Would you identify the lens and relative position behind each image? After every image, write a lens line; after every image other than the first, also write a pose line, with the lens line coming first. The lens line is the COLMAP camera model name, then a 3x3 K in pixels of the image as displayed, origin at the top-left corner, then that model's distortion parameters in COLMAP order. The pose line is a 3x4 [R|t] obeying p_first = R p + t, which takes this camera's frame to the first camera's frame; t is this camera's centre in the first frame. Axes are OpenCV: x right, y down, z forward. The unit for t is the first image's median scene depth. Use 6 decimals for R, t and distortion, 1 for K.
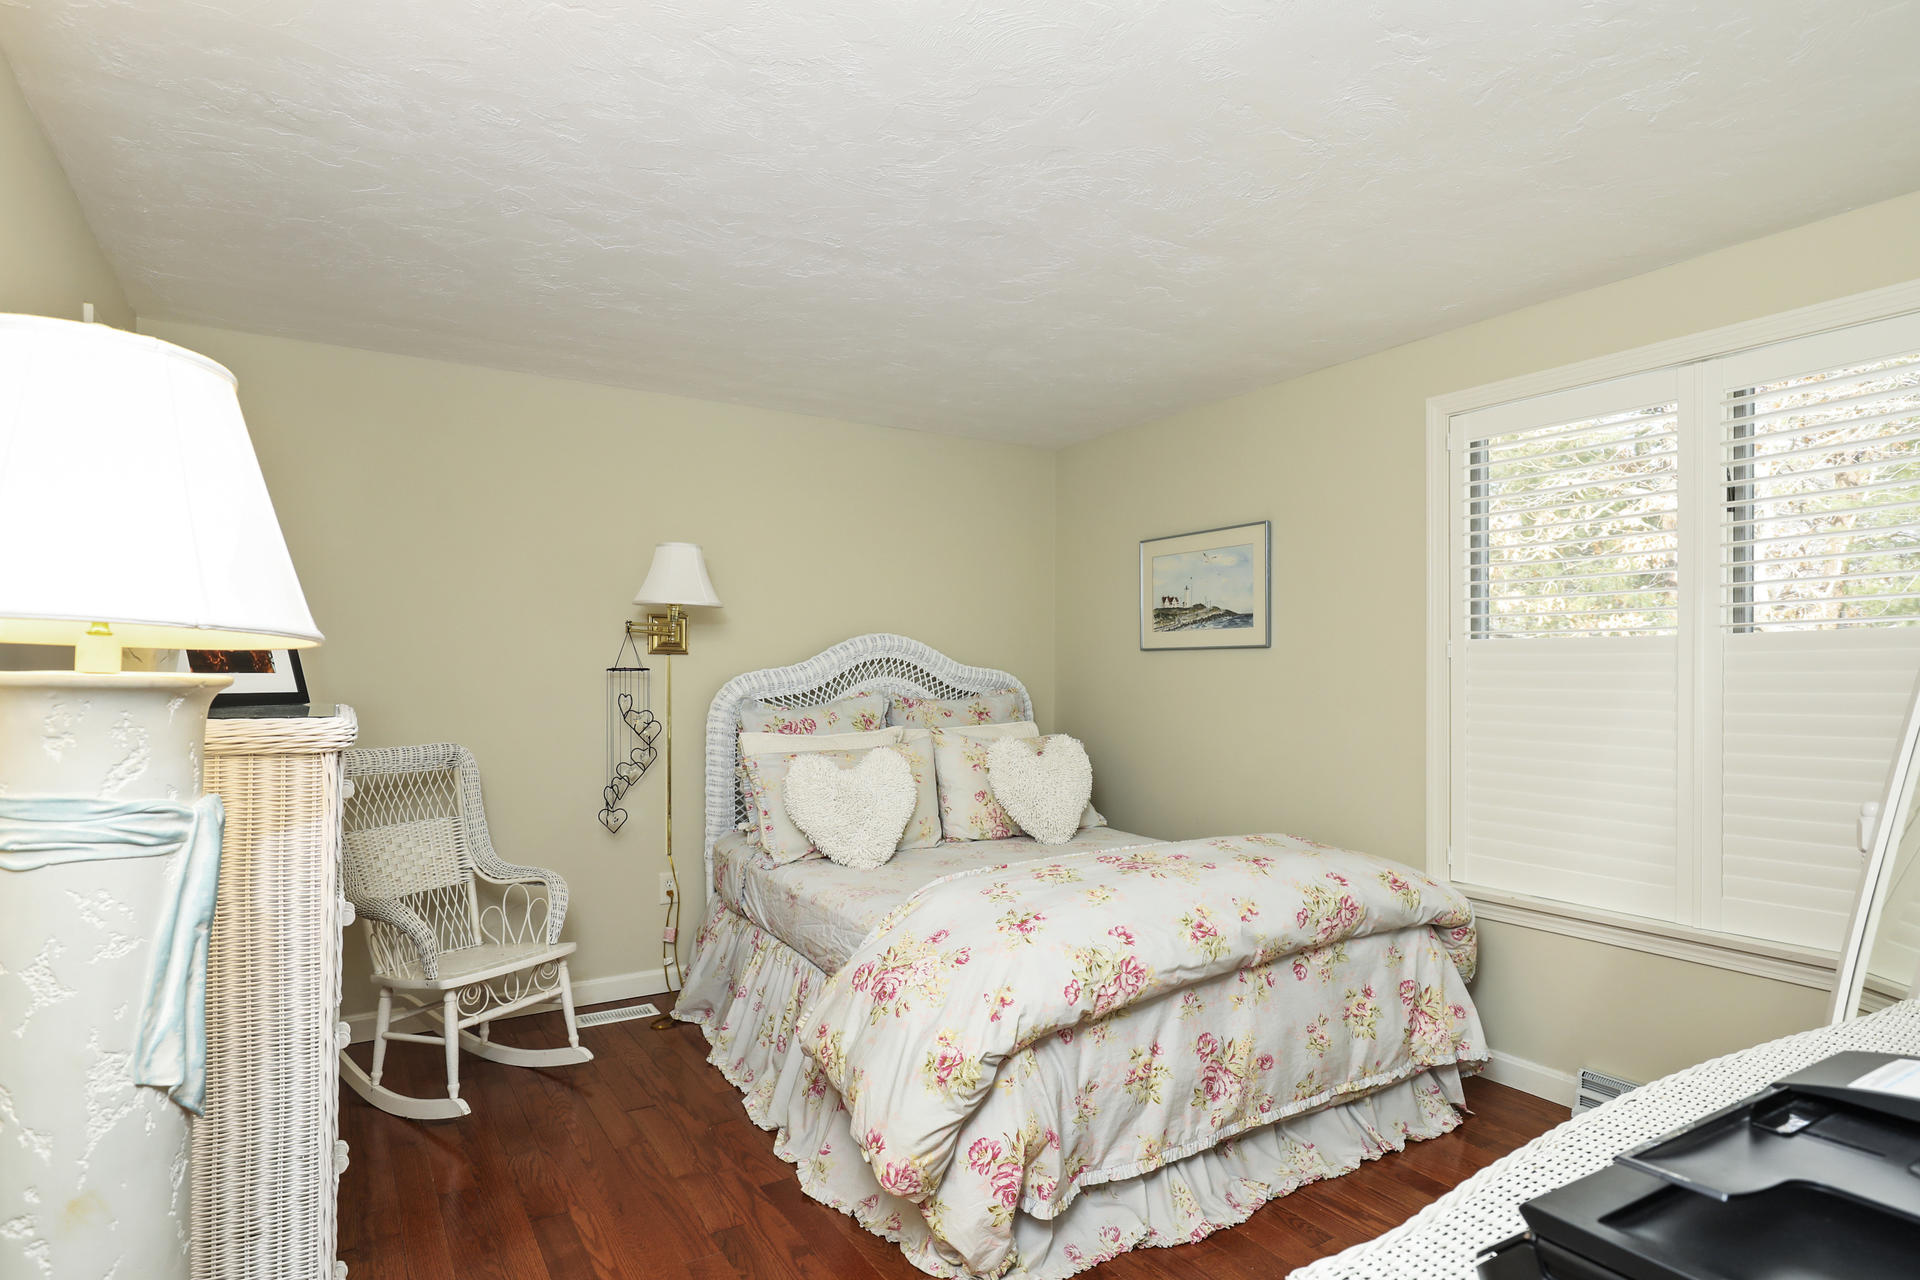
lens RADIAL K [[1029.8, 0, 956.3], [0, 1029.8, 649.6], [0, 0, 1]] dist [-0.004545, -0.005253]
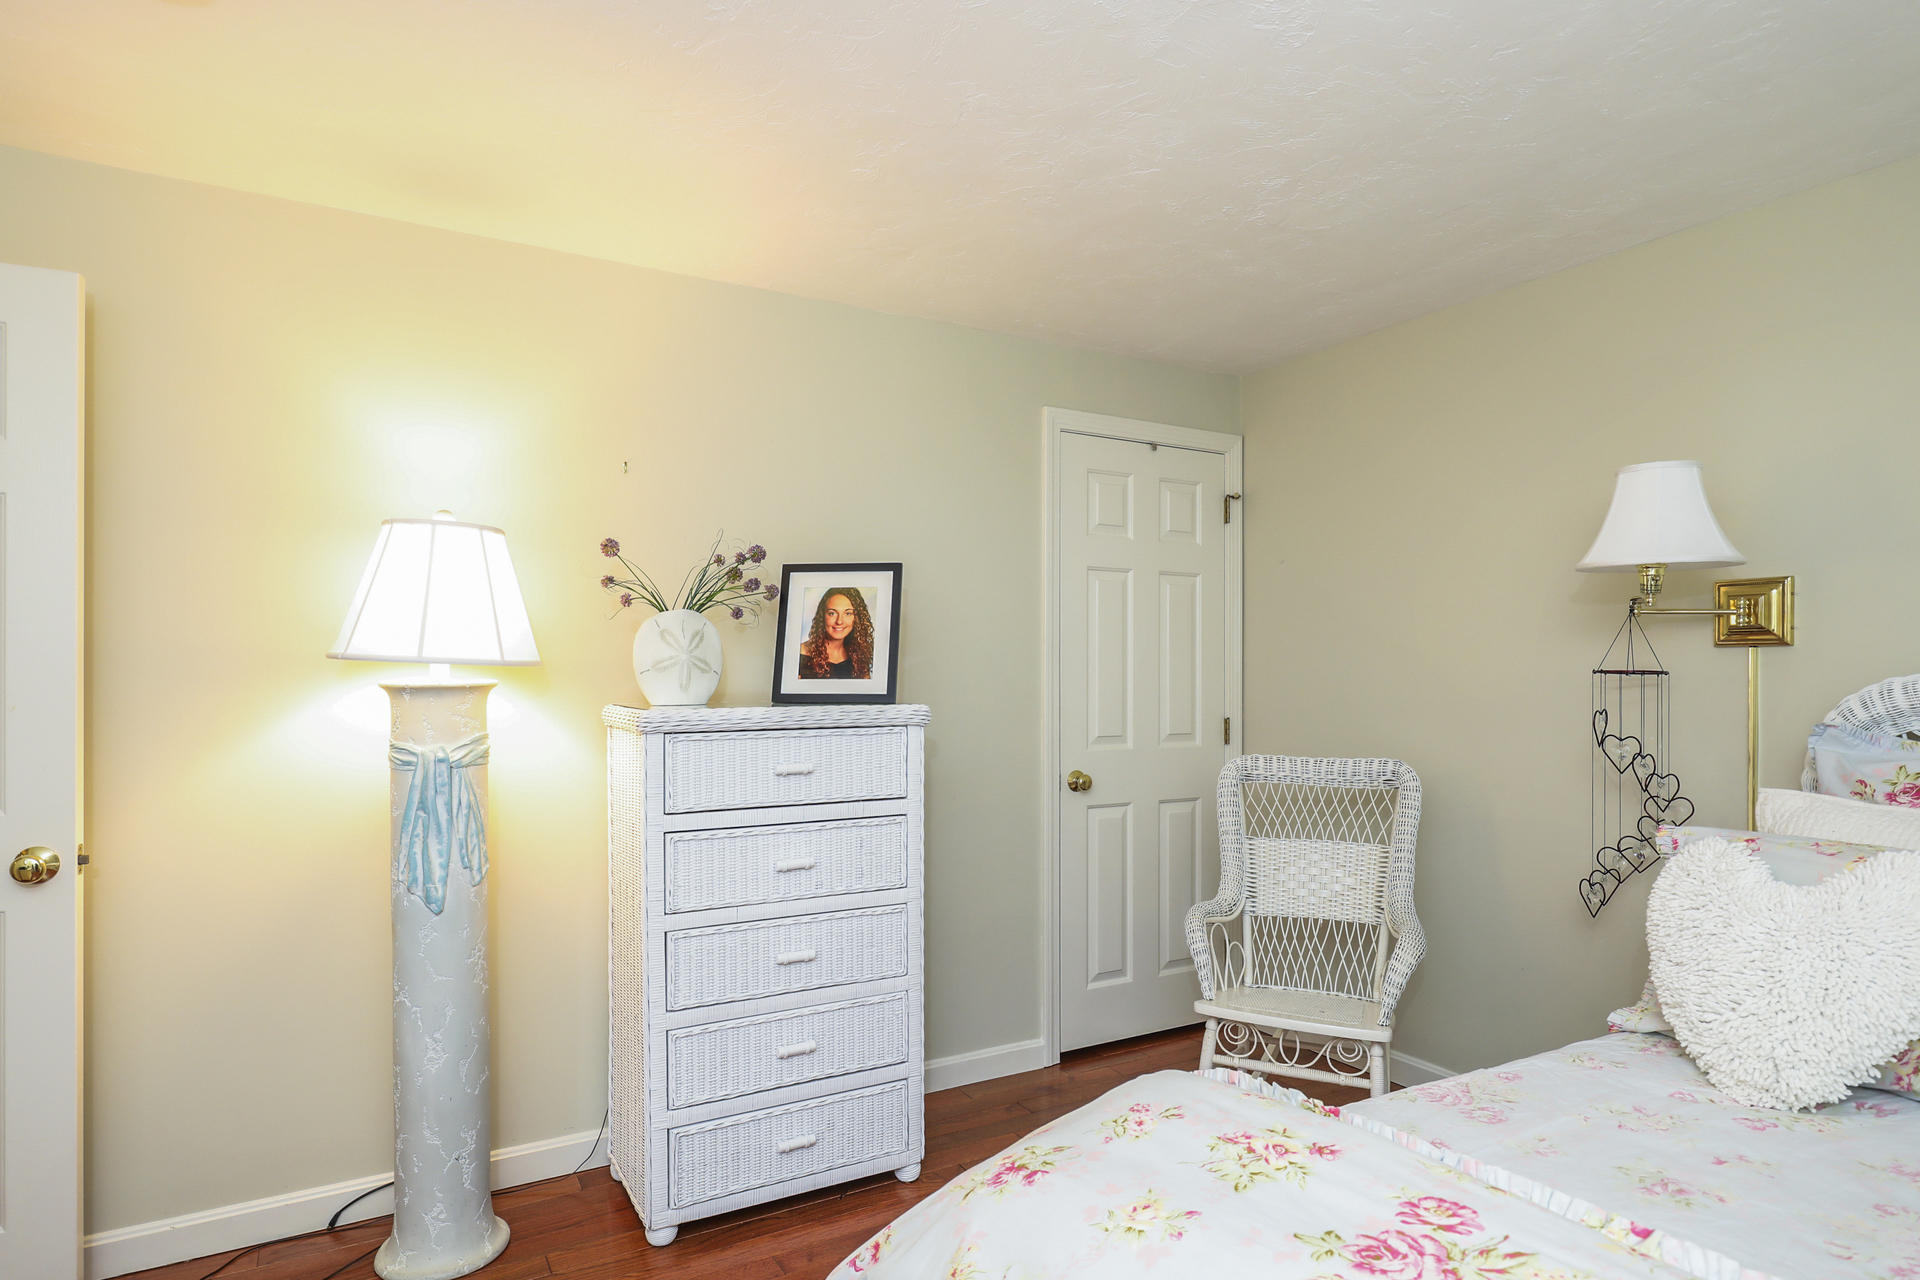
lens RADIAL K [[1029.8, 0, 916.1], [0, 1029.8, 682.7], [0, 0, 1]] dist [-0.004545, -0.005253]
pose [[-0.009134, 0.001897, -0.999956, 0.382170], [0.023762, 0.999716, 0.001679, 0.015985], [0.999676, -0.023746, -0.009177, 0.639524]]
